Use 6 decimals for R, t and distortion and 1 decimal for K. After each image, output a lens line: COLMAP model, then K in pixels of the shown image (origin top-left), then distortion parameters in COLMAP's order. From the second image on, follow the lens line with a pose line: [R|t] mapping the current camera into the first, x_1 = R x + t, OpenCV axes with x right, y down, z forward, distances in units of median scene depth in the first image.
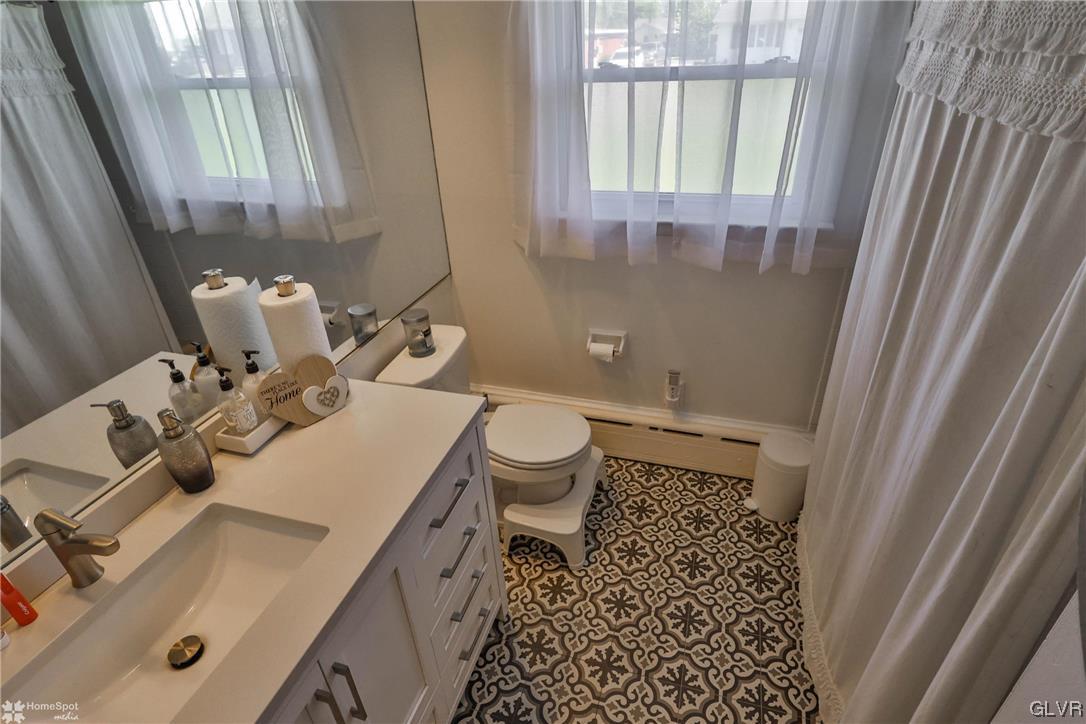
lens RADIAL K [[553.3, 0, 543.0], [0, 553.3, 362.0], [0, 0, 1]] dist [0.000562, 0.000156]
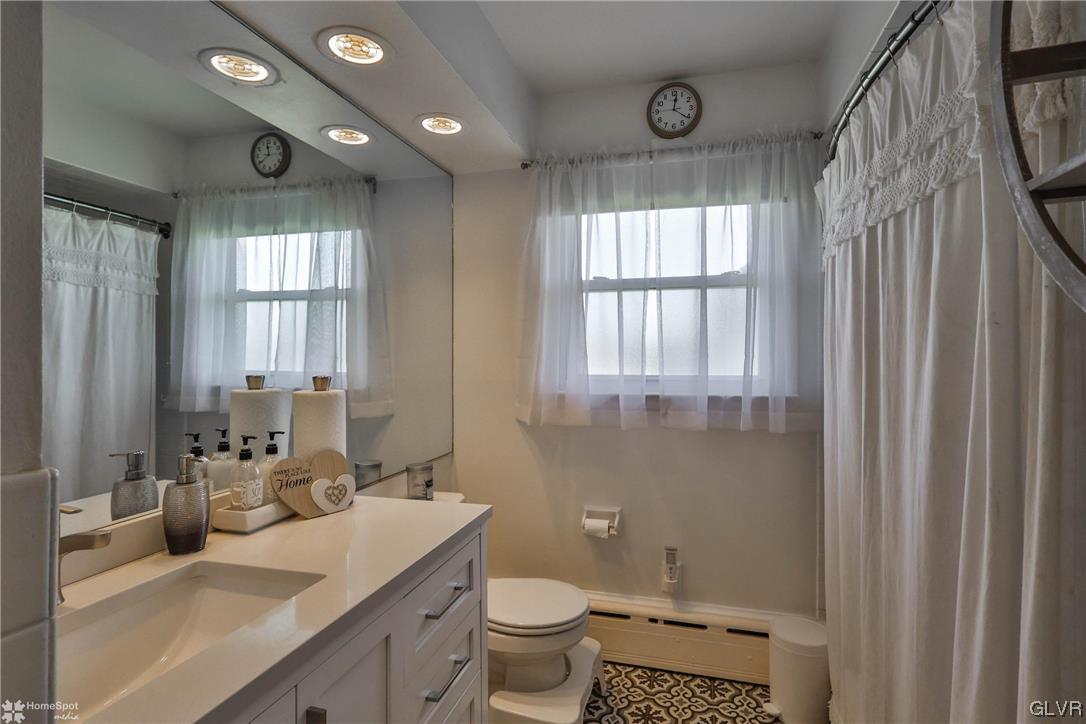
lens RADIAL K [[534.0, 0, 543.0], [0, 534.0, 362.0], [0, 0, 1]] dist [0.000862, 0.000331]
pose [[0.998524, 0.047792, 0.025817, -0.034120], [-0.029089, 0.871855, -0.488899, 0.217500], [-0.045875, 0.487426, 0.871958, 0.016657]]
